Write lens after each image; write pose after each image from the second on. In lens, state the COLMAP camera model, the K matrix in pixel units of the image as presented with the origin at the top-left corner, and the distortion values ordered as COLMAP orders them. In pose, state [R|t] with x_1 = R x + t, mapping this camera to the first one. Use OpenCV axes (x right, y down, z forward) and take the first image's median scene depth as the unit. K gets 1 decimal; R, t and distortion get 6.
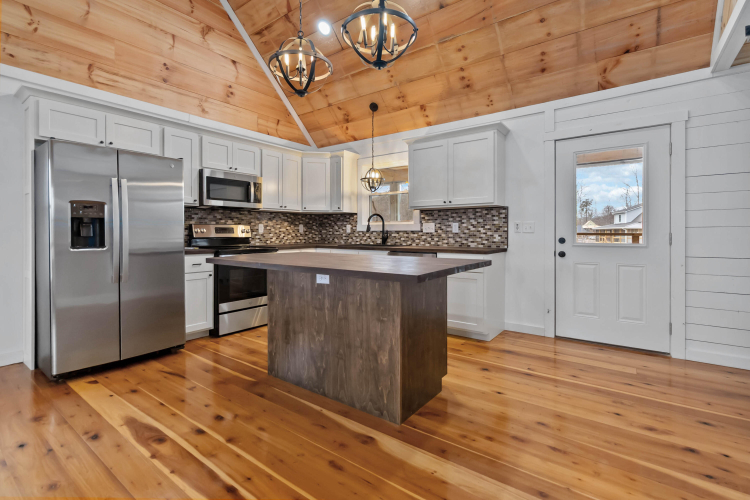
lens RADIAL K [[345.9, 0, 377.2], [0, 345.9, 242.7], [0, 0, 1]] dist [0.001183, -0.000055]
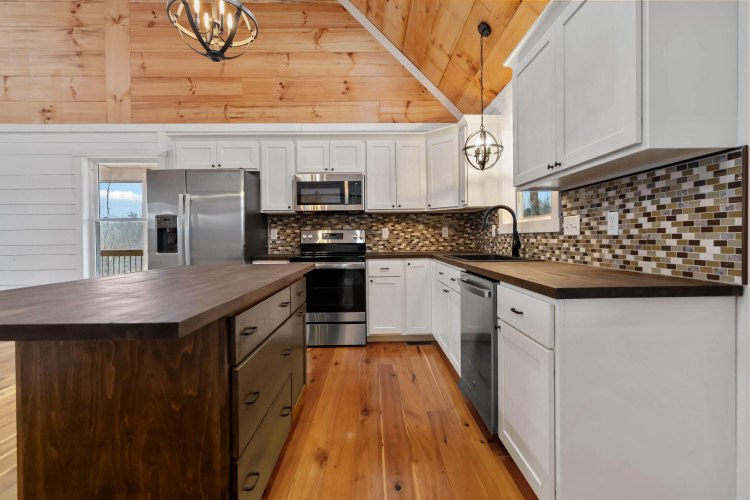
lens RADIAL K [[345.9, 0, 376.6], [0, 345.9, 246.0], [0, 0, 1]] dist [0.001183, -0.000055]
pose [[0.609791, 0.011062, -0.792485, 0.383732], [-0.012265, 0.999915, 0.004521, -0.014192], [0.792467, 0.006963, 0.609875, 0.516275]]
